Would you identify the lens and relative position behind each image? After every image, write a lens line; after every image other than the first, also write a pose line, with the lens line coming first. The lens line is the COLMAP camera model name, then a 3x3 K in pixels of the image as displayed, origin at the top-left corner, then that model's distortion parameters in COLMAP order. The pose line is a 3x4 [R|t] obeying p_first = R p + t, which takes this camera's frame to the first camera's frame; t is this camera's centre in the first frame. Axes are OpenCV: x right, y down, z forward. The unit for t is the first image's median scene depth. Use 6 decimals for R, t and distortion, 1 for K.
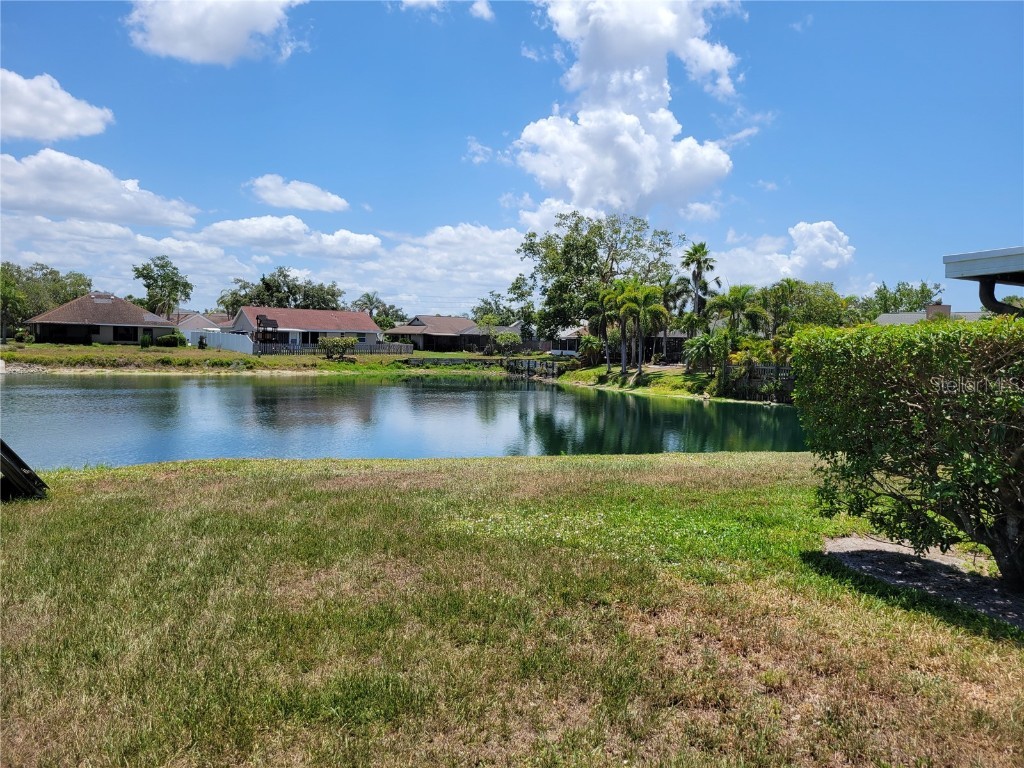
lens RADIAL K [[771.4, 0, 517.2], [0, 771.4, 384.0], [0, 0, 1]] dist [0.011533, 0.002732]
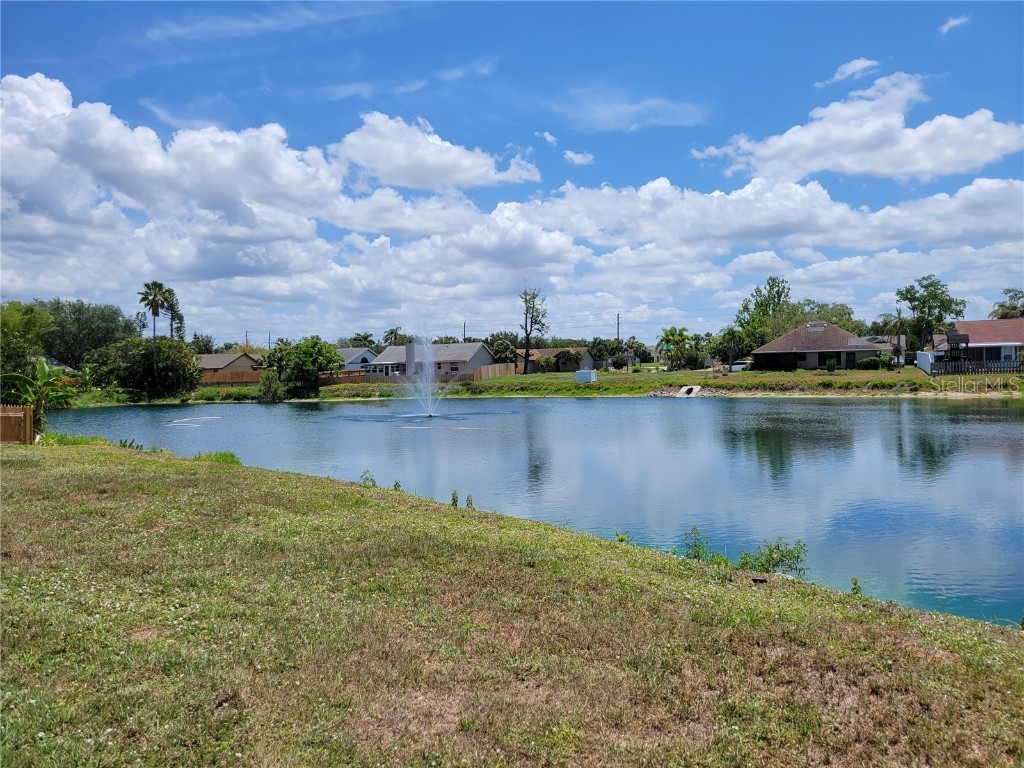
lens RADIAL K [[771.4, 0, 517.0], [0, 771.4, 382.6], [0, 0, 1]] dist [0.011533, 0.002732]
pose [[0.467335, -0.021989, -0.883807, 0.153790], [-0.009350, 0.999512, -0.029812, 0.001393], [0.884031, 0.022195, 0.466901, 0.102135]]
